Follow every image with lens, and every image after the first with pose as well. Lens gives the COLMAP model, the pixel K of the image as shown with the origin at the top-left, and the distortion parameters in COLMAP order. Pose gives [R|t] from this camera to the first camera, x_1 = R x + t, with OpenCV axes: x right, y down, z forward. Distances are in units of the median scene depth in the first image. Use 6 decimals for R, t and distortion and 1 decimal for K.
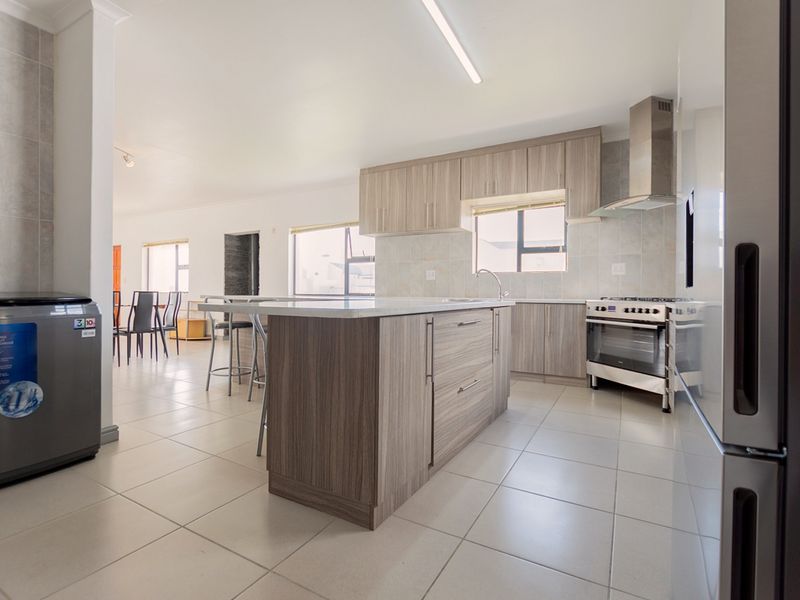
lens RADIAL K [[400.2, 0, 400.0], [0, 400.2, 300.0], [0, 0, 1]] dist [-0.004208, 0.000108]
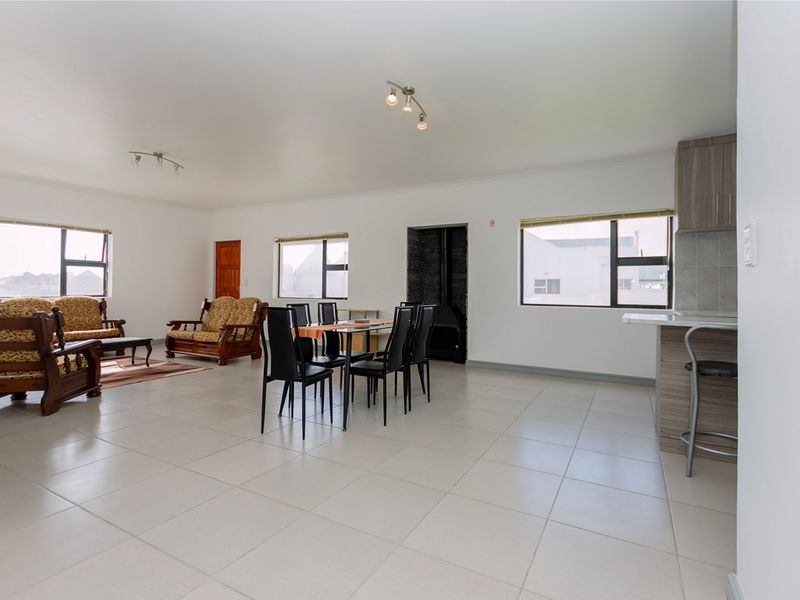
lens RADIAL K [[400.2, 0, 400.0], [0, 400.2, 300.0], [0, 0, 1]] dist [-0.004208, 0.000108]
pose [[0.999929, 0.000245, 0.011939, -0.454508], [-0.000429, 0.999881, 0.015432, -0.030484], [-0.011933, -0.015436, 0.999810, 0.185782]]
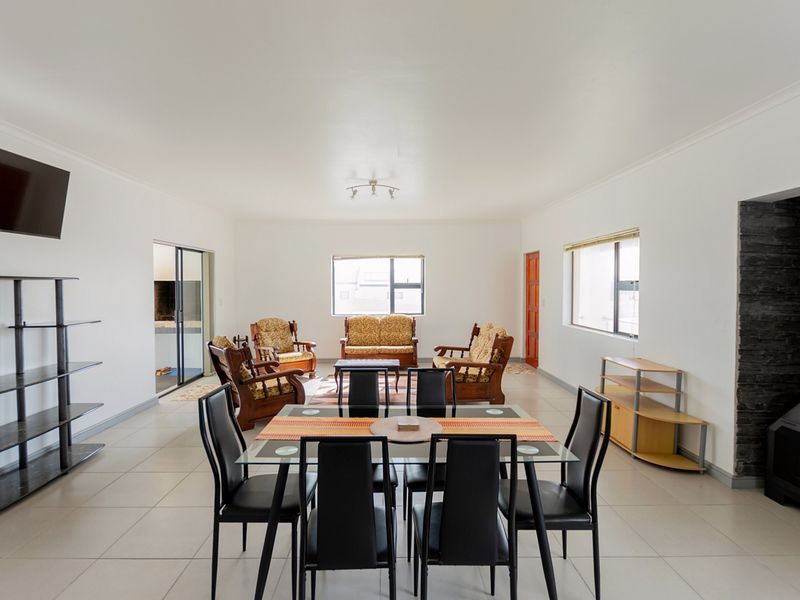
lens RADIAL K [[400.2, 0, 400.0], [0, 400.2, 300.0], [0, 0, 1]] dist [-0.004208, 0.000108]
pose [[0.516134, 0.016882, -0.856341, -0.279164], [0.001084, 0.999792, 0.020364, -0.081090], [0.856507, -0.011439, 0.516009, 0.530951]]
